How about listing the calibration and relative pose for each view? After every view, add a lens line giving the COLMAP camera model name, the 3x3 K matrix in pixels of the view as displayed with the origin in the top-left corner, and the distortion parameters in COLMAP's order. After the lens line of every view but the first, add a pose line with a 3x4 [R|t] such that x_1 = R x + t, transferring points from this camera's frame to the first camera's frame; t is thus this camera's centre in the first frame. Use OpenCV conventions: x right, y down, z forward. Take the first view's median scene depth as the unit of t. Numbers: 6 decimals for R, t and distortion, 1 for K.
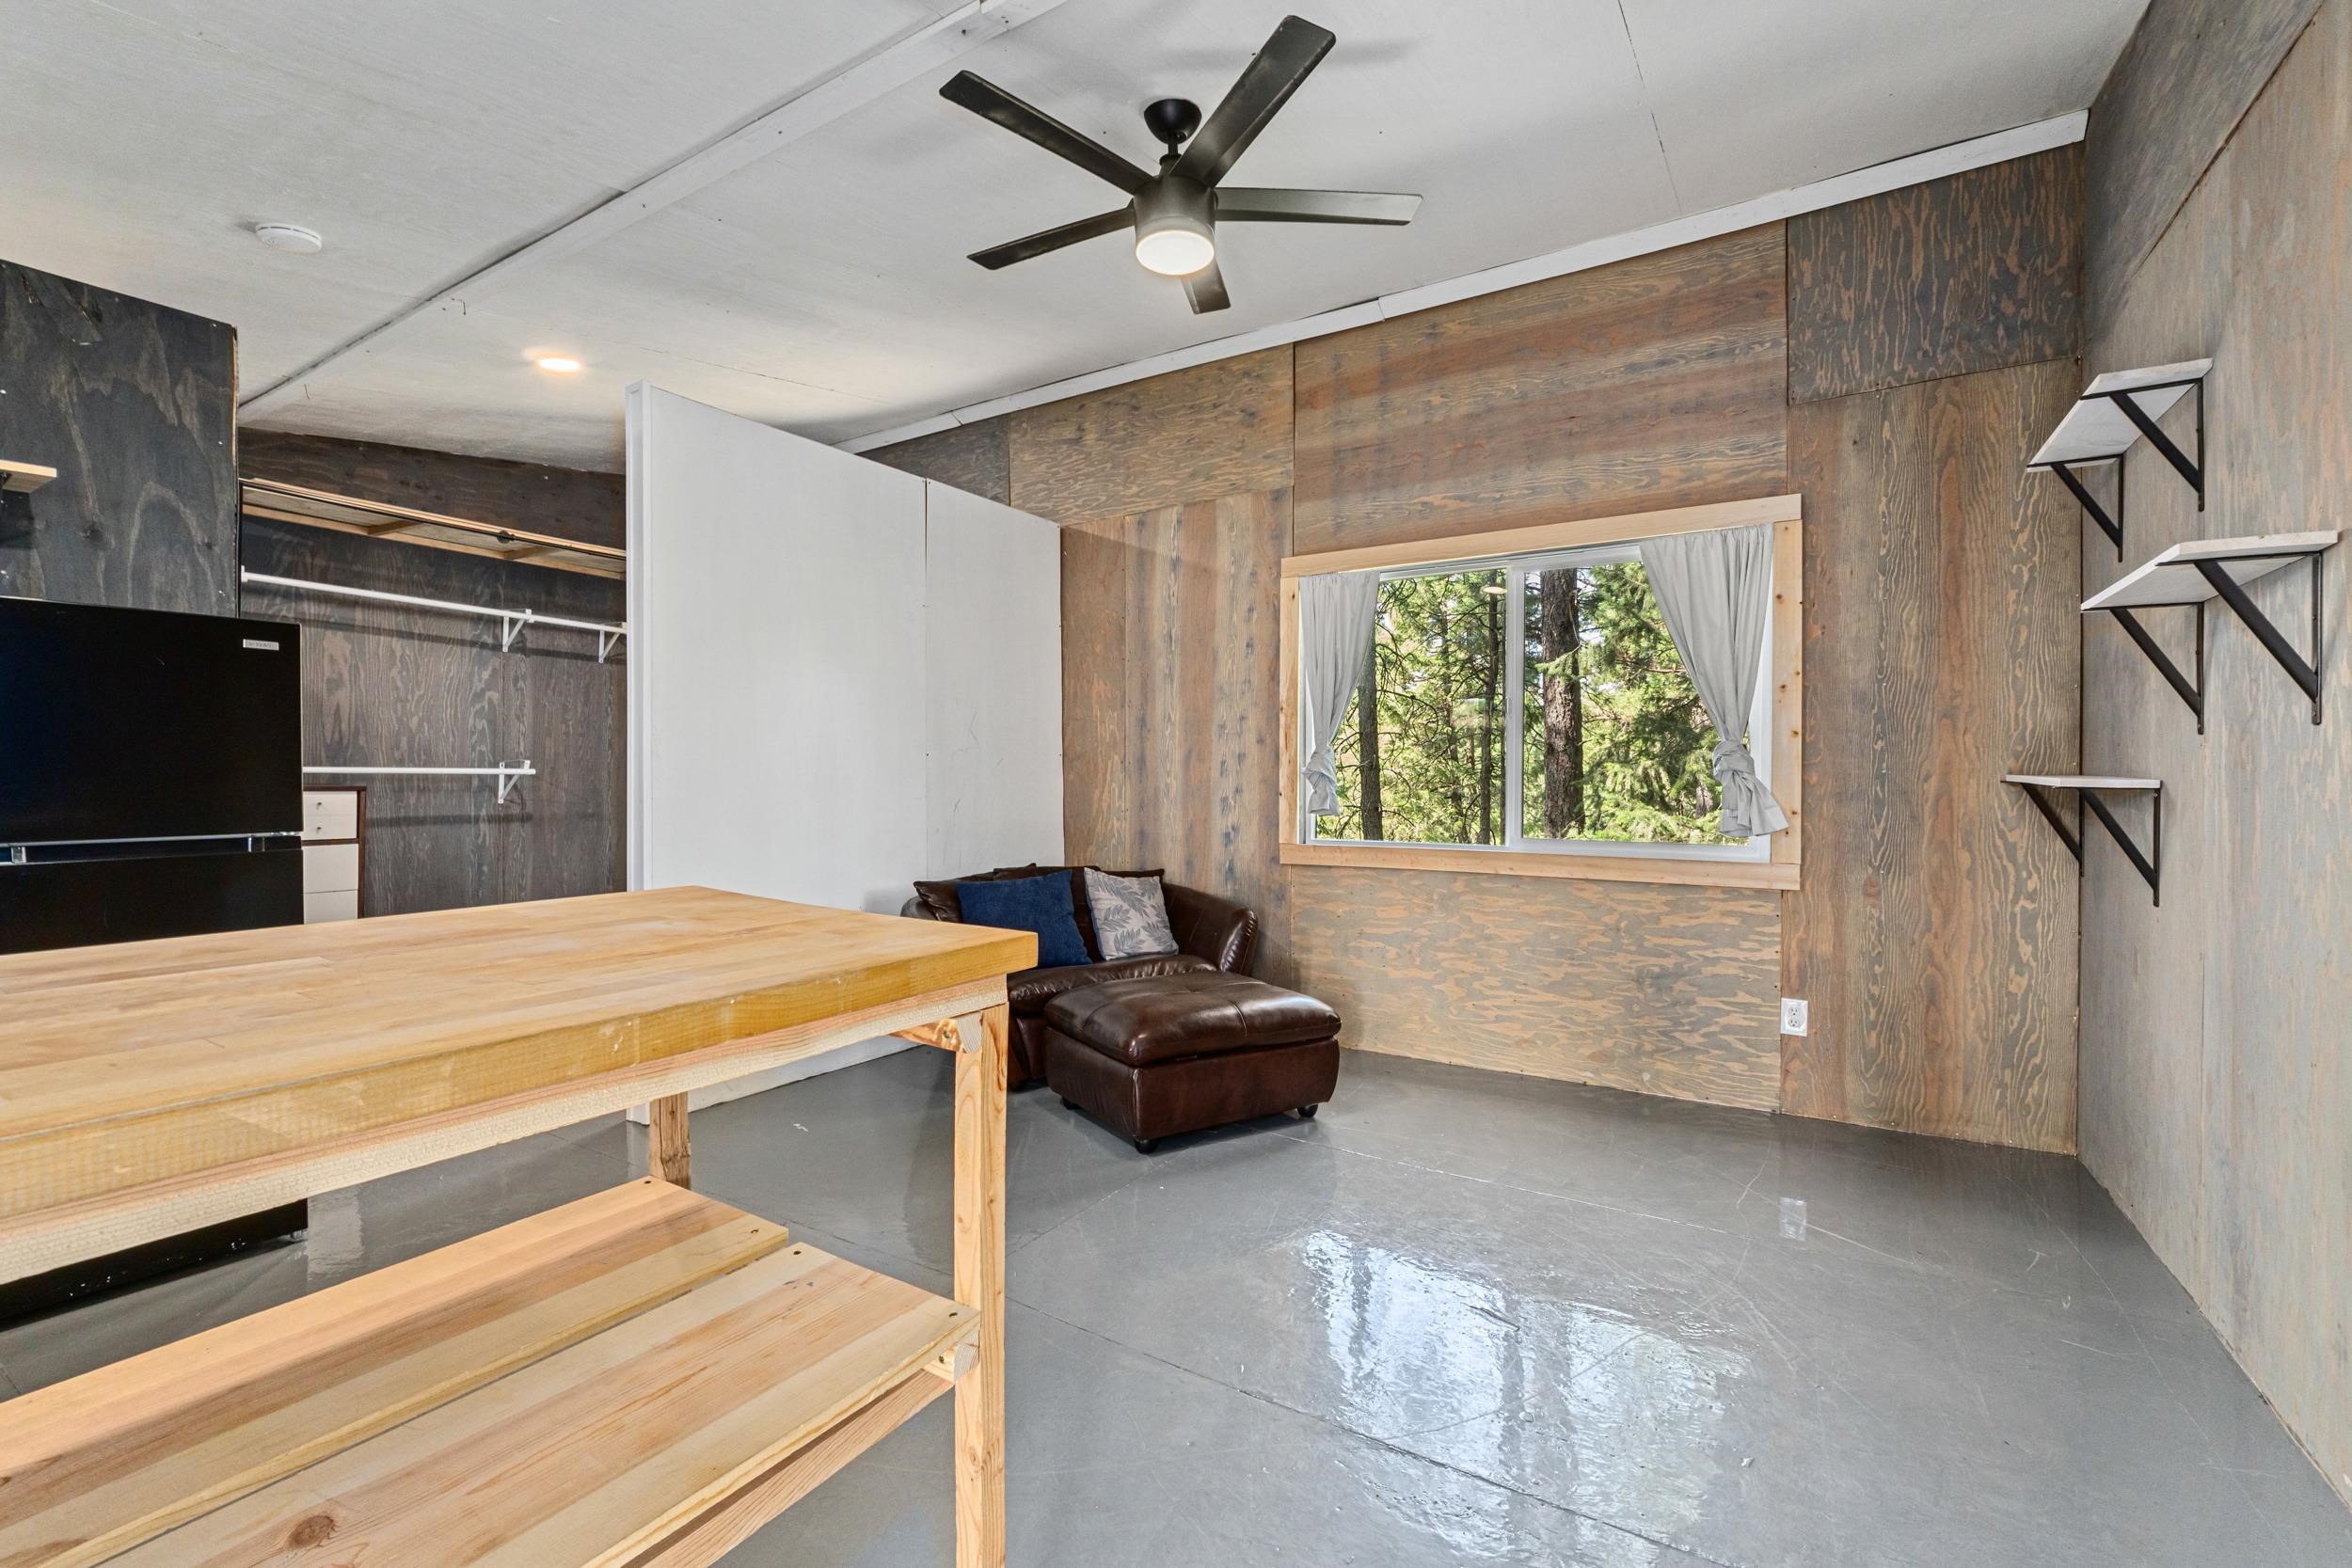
lens RADIAL K [[993.0, 0, 1191.7], [0, 993.0, 779.9], [0, 0, 1]] dist [-0.005260, 0.000025]
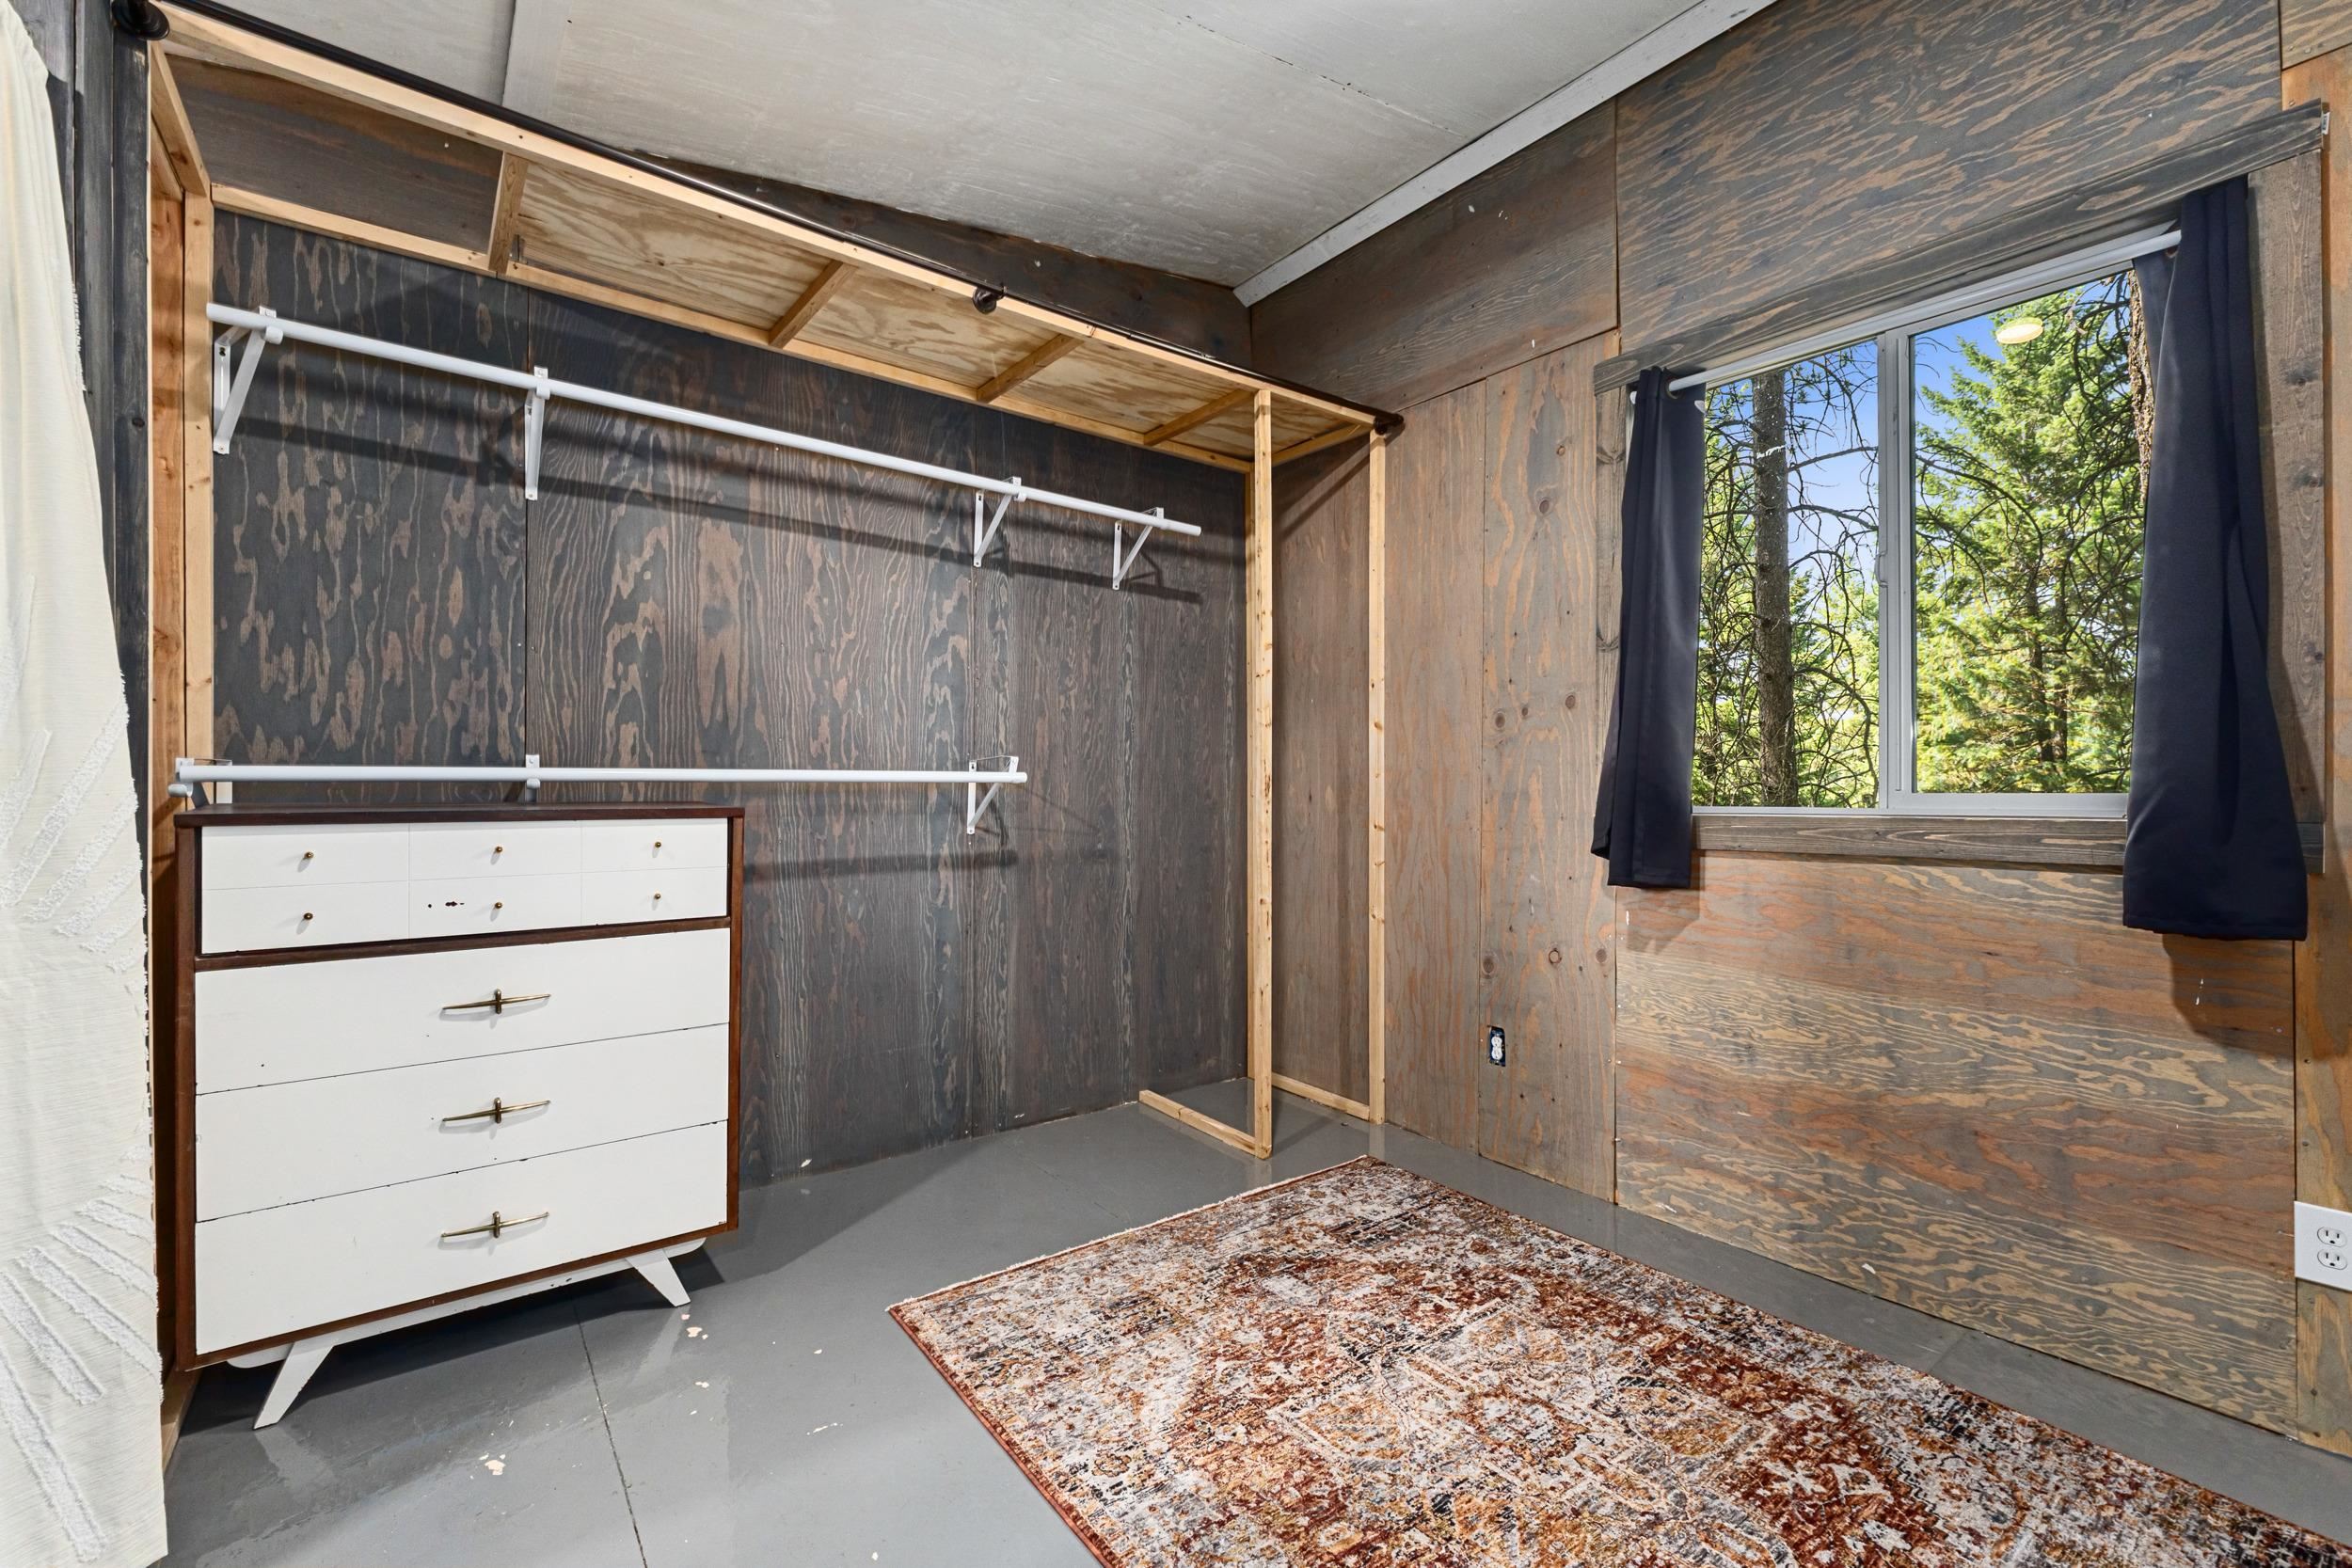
lens RADIAL K [[993.0, 0, 1191.7], [0, 993.0, 779.9], [0, 0, 1]] dist [-0.005260, 0.000025]
pose [[0.933249, -0.004342, -0.359205, -0.389502], [0.000988, 0.999954, -0.009519, -0.001808], [0.359230, 0.008529, 0.933210, 0.534560]]
